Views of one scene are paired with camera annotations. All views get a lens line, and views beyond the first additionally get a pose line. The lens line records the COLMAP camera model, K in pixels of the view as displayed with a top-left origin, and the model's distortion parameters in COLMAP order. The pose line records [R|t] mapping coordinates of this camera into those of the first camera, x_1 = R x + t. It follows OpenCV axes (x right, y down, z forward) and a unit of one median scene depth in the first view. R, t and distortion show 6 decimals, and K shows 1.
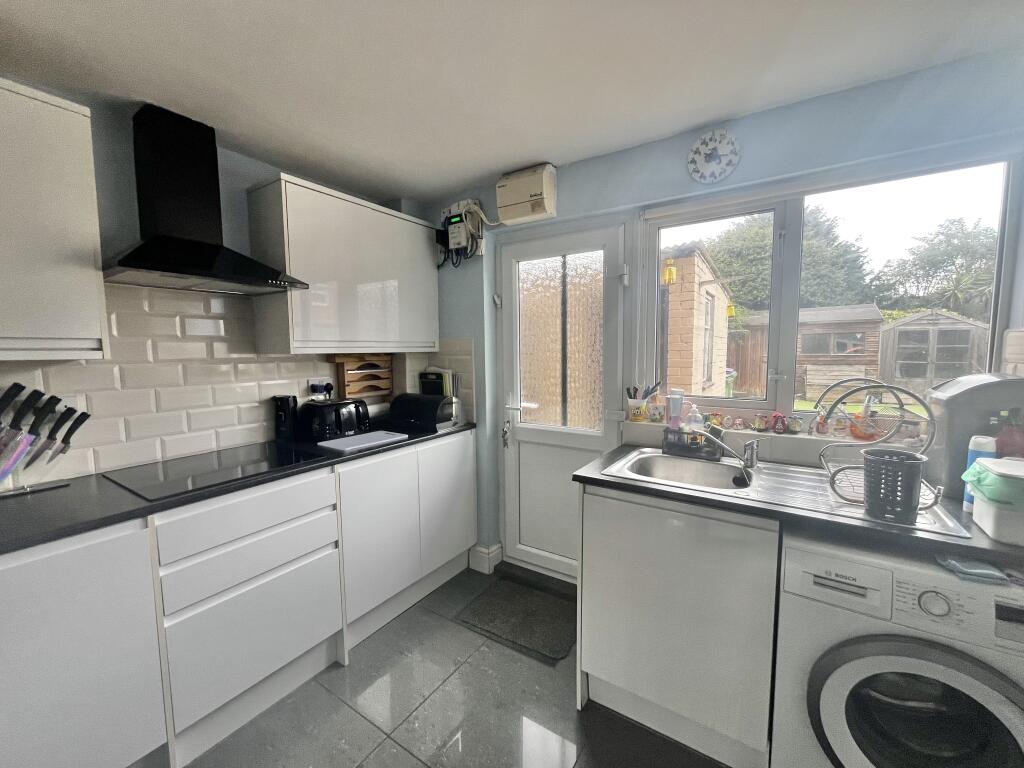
lens RADIAL K [[416.4, 0, 512.1], [0, 416.4, 383.5], [0, 0, 1]] dist [-0.004390, 0.000204]
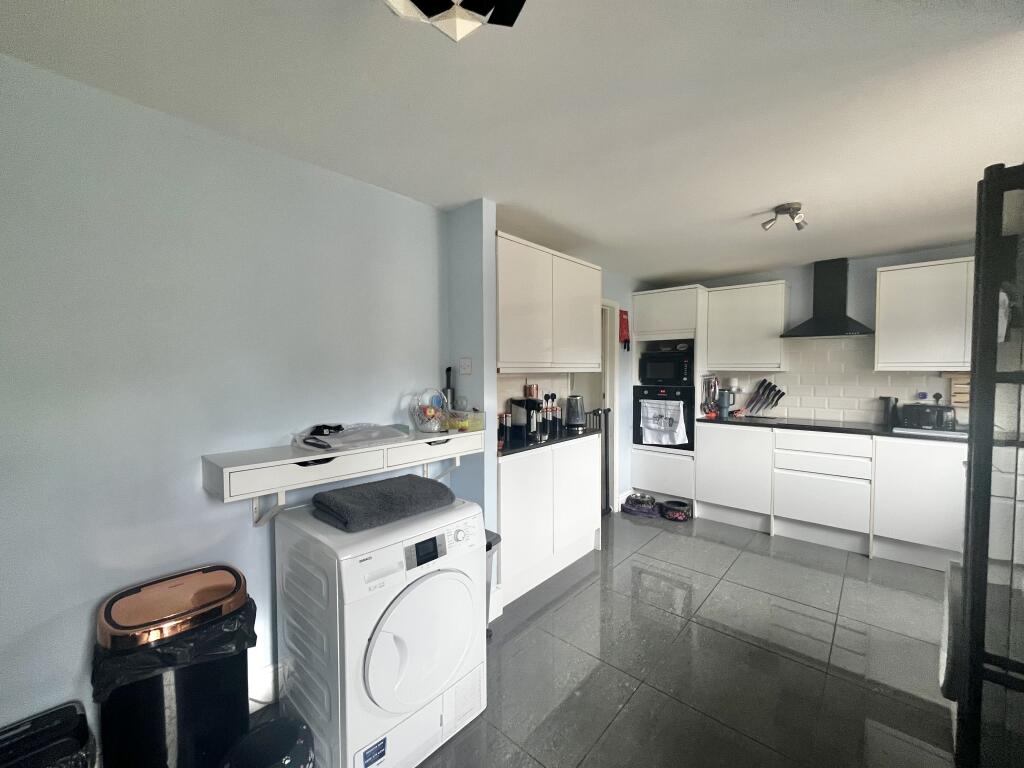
lens RADIAL K [[416.4, 0, 509.1], [0, 416.4, 383.2], [0, 0, 1]] dist [-0.004390, 0.000204]
pose [[-0.148495, 0.042480, -0.988000, 1.307904], [-0.081698, 0.995135, 0.055065, 0.009800], [0.985533, 0.088894, -0.144302, -0.223633]]
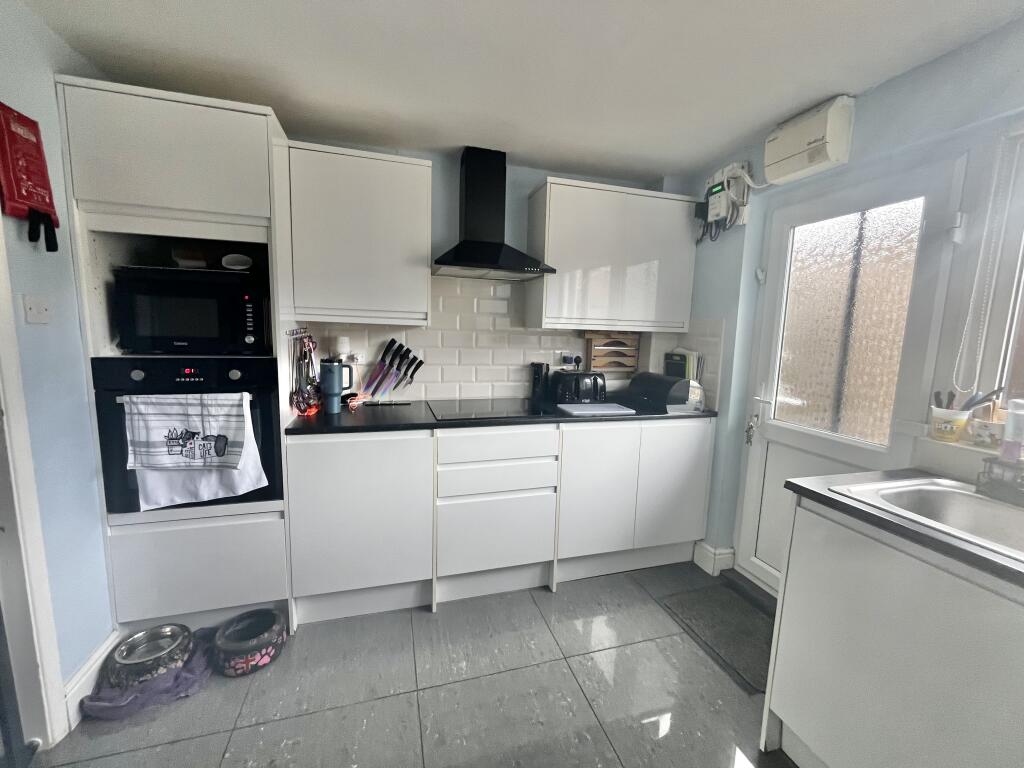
lens RADIAL K [[416.4, 0, 510.7], [0, 416.4, 384.1], [0, 0, 1]] dist [-0.004390, 0.000204]
pose [[0.764542, 0.114792, -0.634270, 0.178346], [-0.090325, 0.993385, 0.070910, 0.013291], [0.638214, 0.003077, 0.769853, 0.002816]]
